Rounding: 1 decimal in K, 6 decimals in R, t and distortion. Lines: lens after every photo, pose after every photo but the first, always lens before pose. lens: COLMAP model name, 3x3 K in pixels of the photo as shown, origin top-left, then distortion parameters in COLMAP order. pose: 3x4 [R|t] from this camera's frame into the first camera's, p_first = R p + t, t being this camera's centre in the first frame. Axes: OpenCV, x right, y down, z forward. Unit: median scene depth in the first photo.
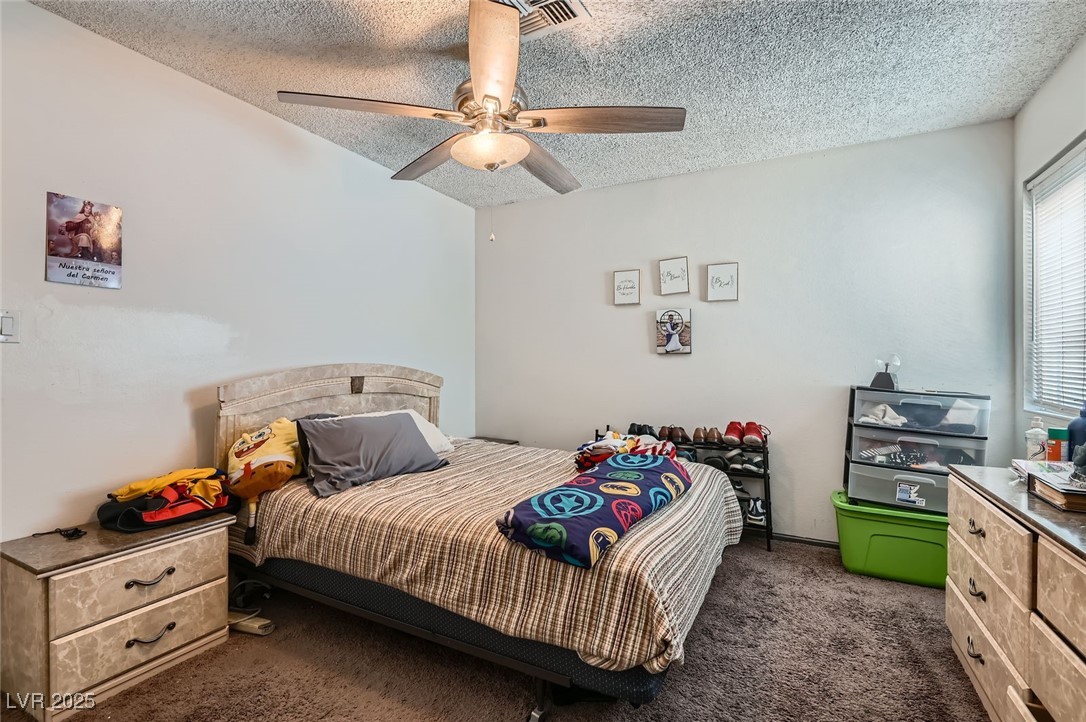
lens RADIAL K [[498.1, 0, 543.0], [0, 498.1, 361.0], [0, 0, 1]] dist [0.003684, -0.000514]
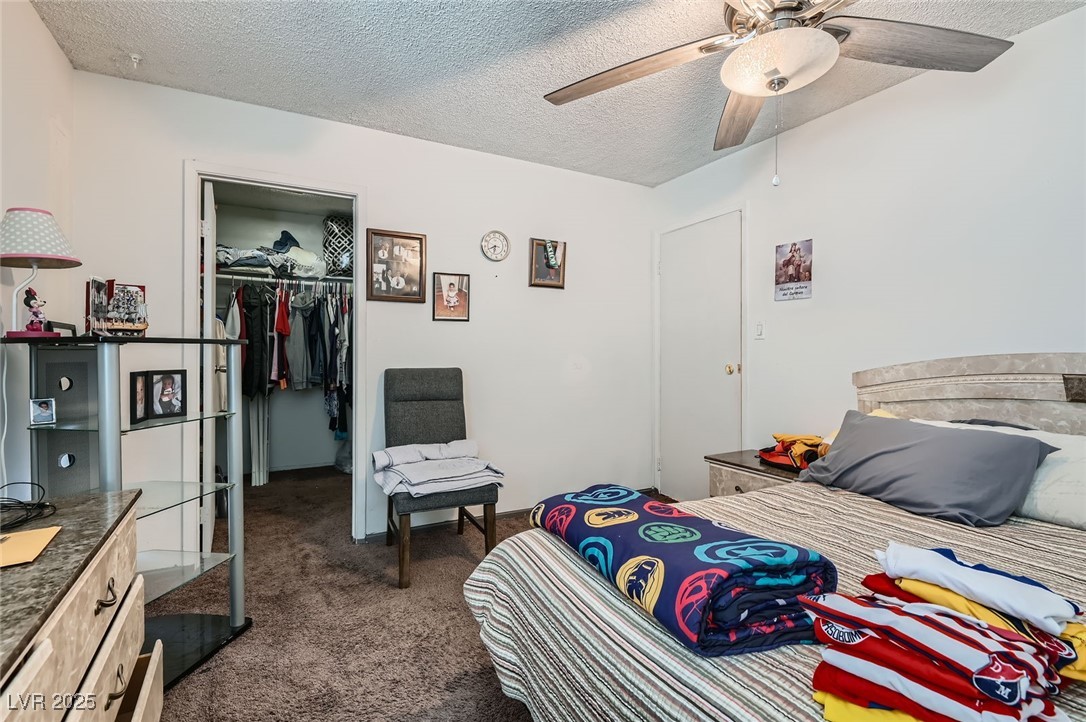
lens RADIAL K [[498.1, 0, 543.0], [0, 498.1, 361.0], [0, 0, 1]] dist [0.003684, -0.000514]
pose [[-0.535787, 0.015690, -0.844208, 0.448555], [-0.001713, 0.999805, 0.019669, 0.003014], [0.844352, 0.011984, -0.535655, 0.698031]]
